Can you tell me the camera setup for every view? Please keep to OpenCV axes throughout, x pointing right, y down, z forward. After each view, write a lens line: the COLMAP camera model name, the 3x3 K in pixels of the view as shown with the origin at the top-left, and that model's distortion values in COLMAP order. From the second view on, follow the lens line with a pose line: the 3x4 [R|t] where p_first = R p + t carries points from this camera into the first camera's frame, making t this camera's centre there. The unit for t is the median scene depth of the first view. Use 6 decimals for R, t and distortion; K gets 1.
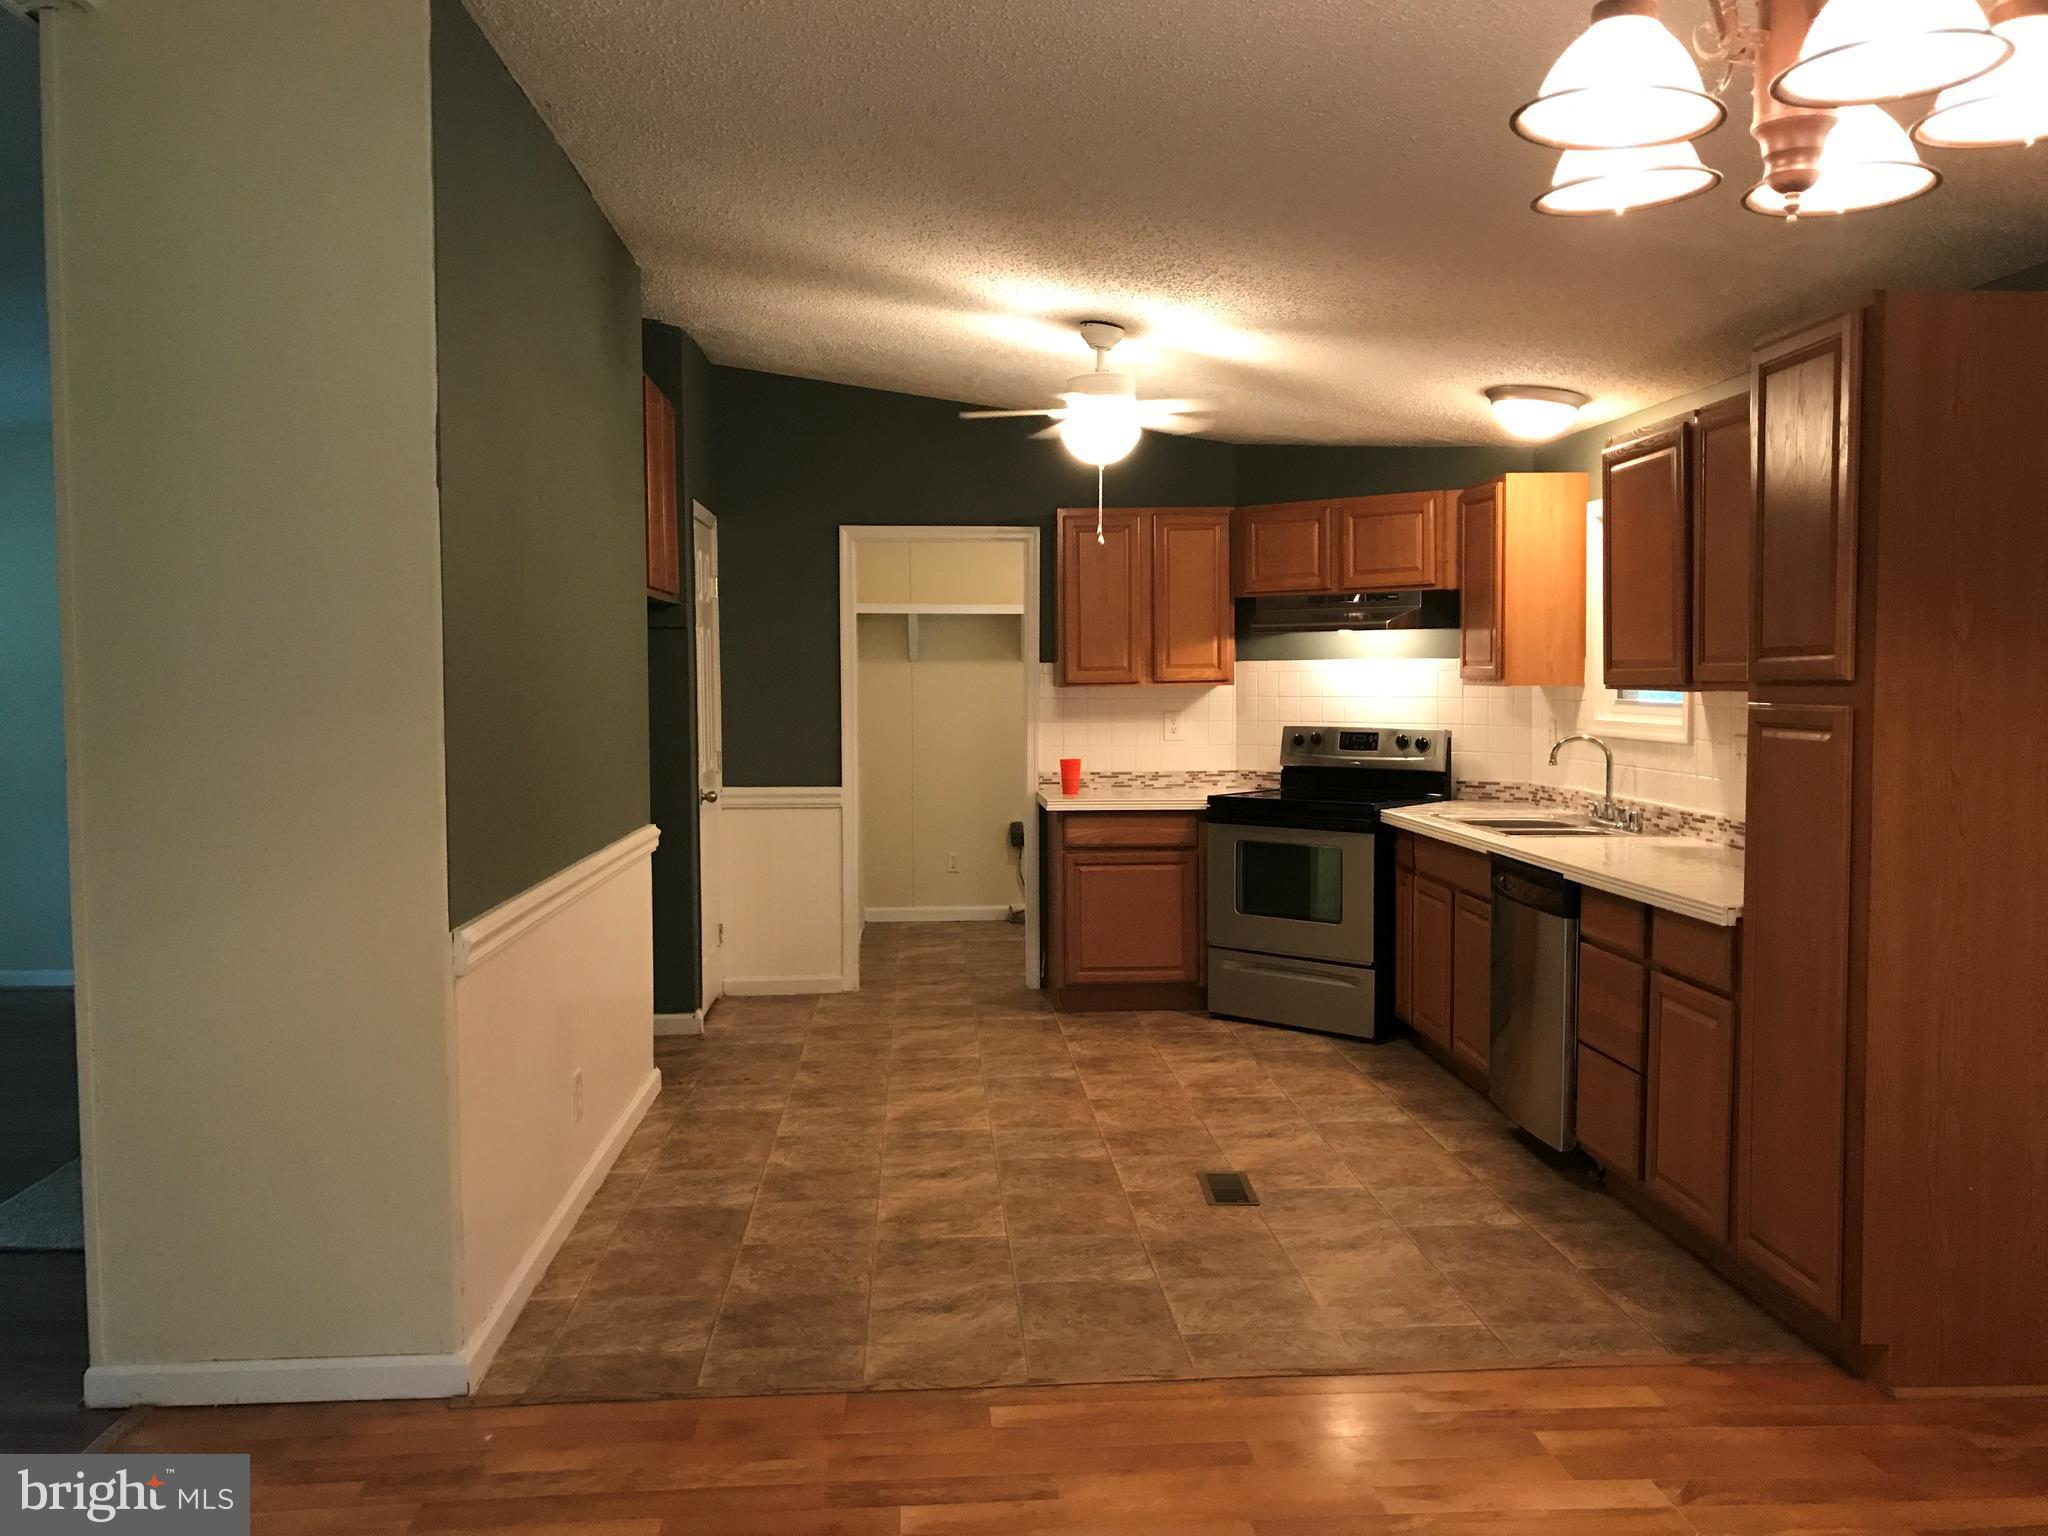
lens RADIAL K [[1715.9, 0, 1019.3], [0, 1715.9, 764.5], [0, 0, 1]] dist [0.050812, -0.021963]
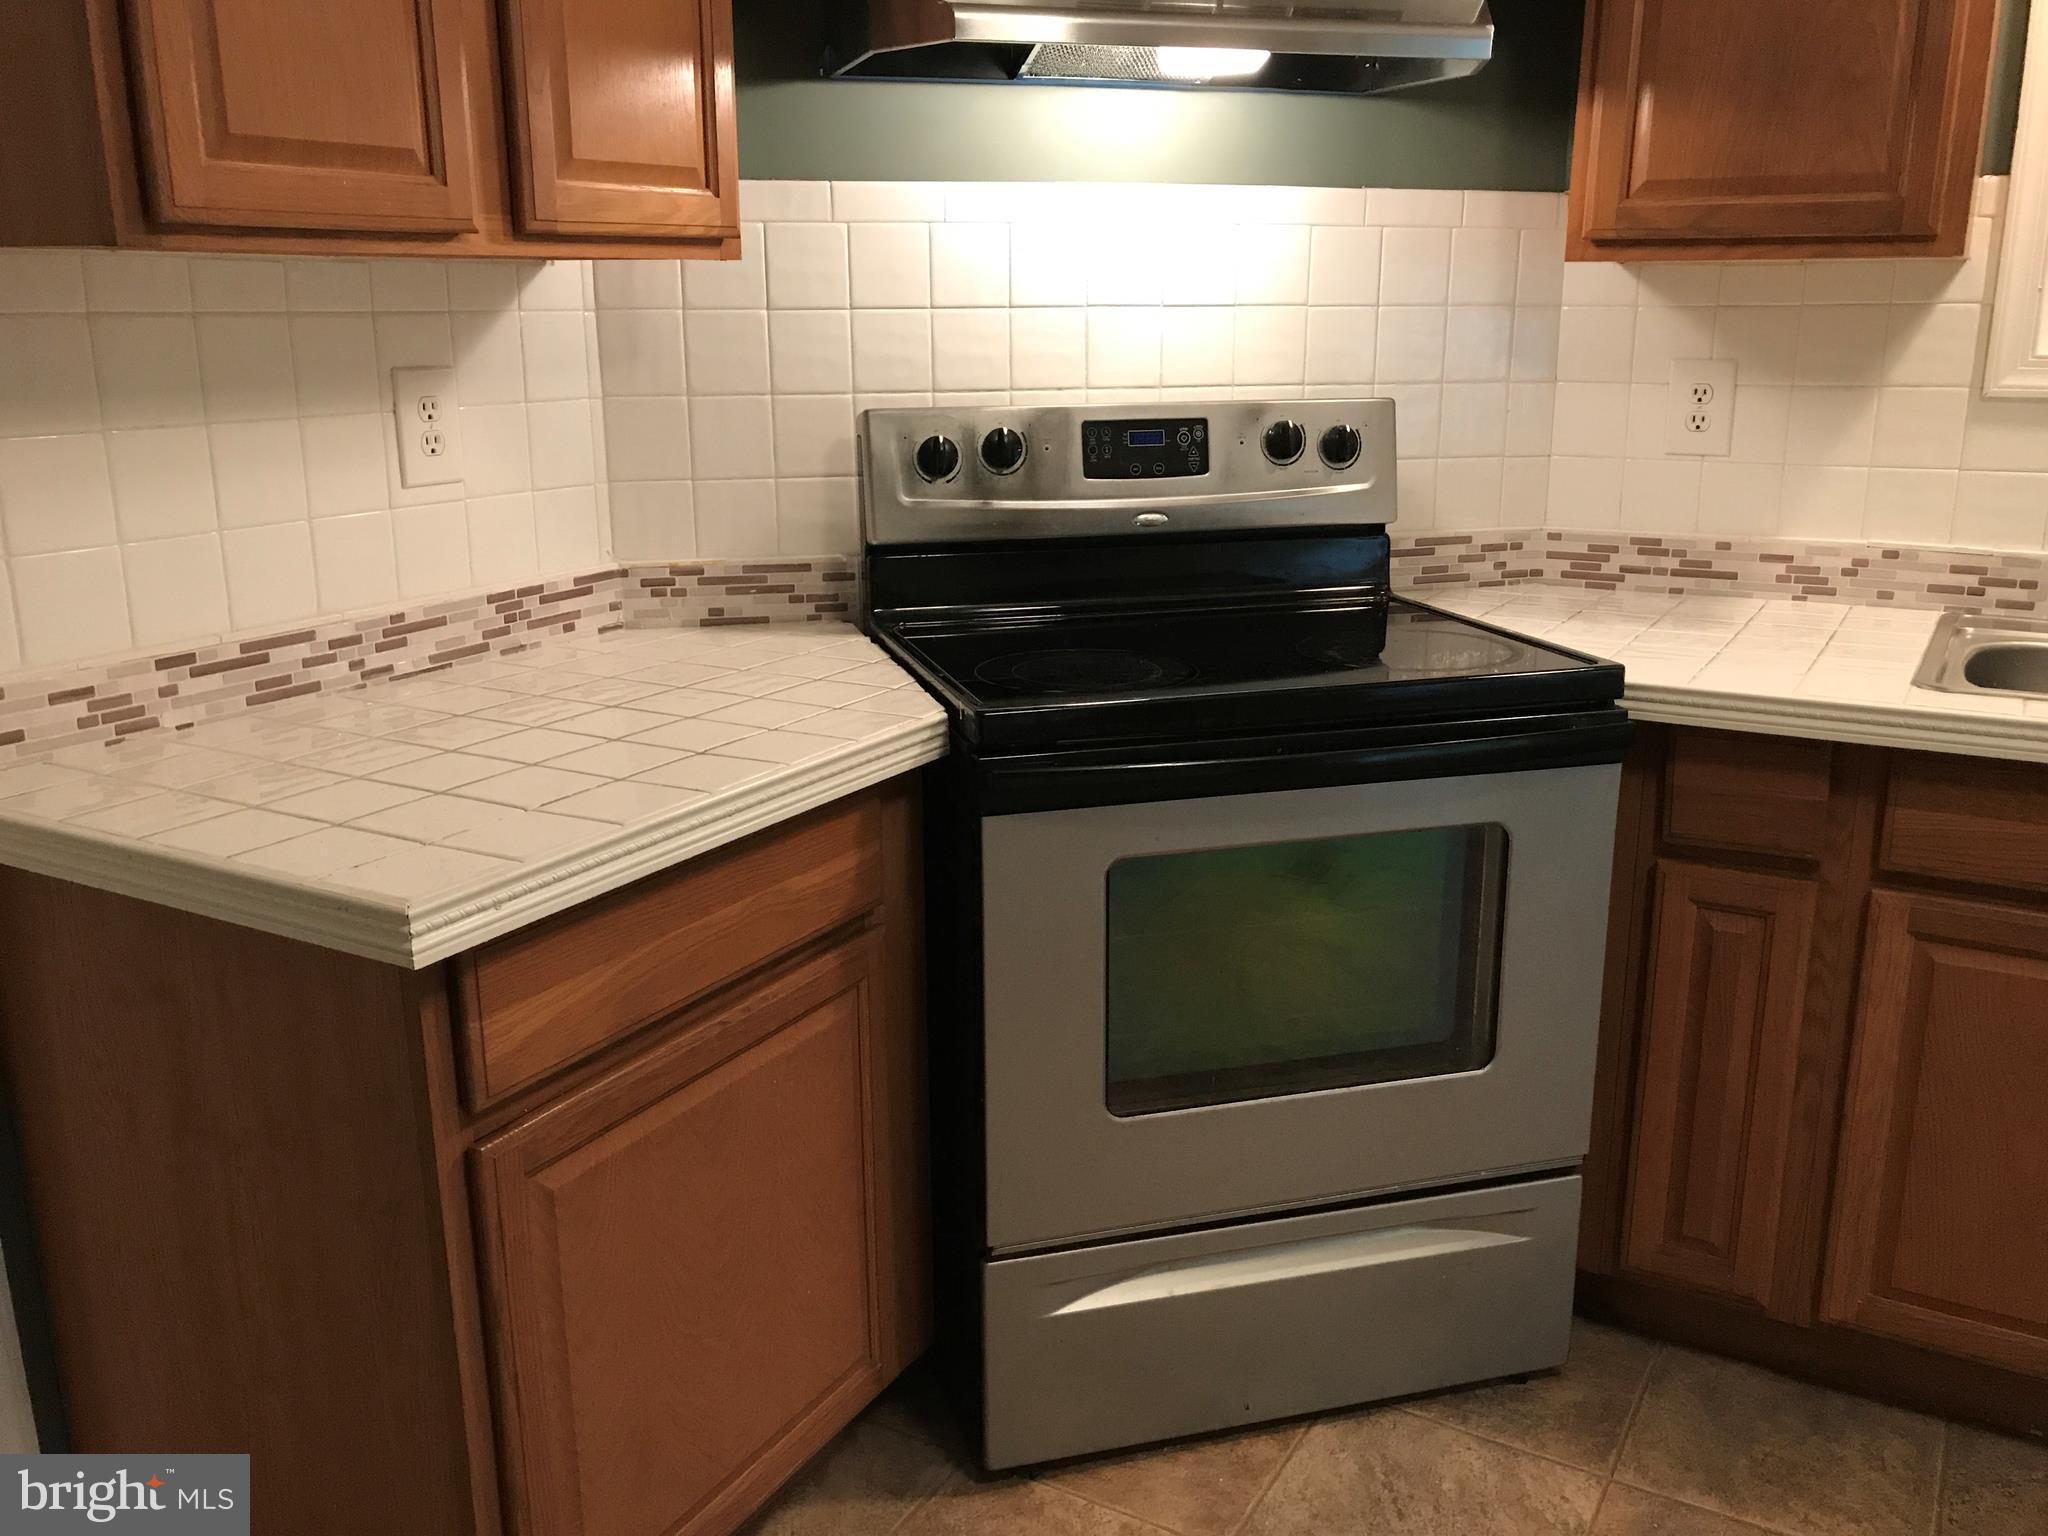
lens RADIAL K [[1715.9, 0, 1030.2], [0, 1715.9, 766.1], [0, 0, 1]] dist [0.050812, -0.021963]
pose [[0.562297, -0.214532, 0.798622, -0.081330], [0.048699, 0.972677, 0.226999, -0.028858], [-0.825500, -0.088749, 0.557381, 0.816046]]
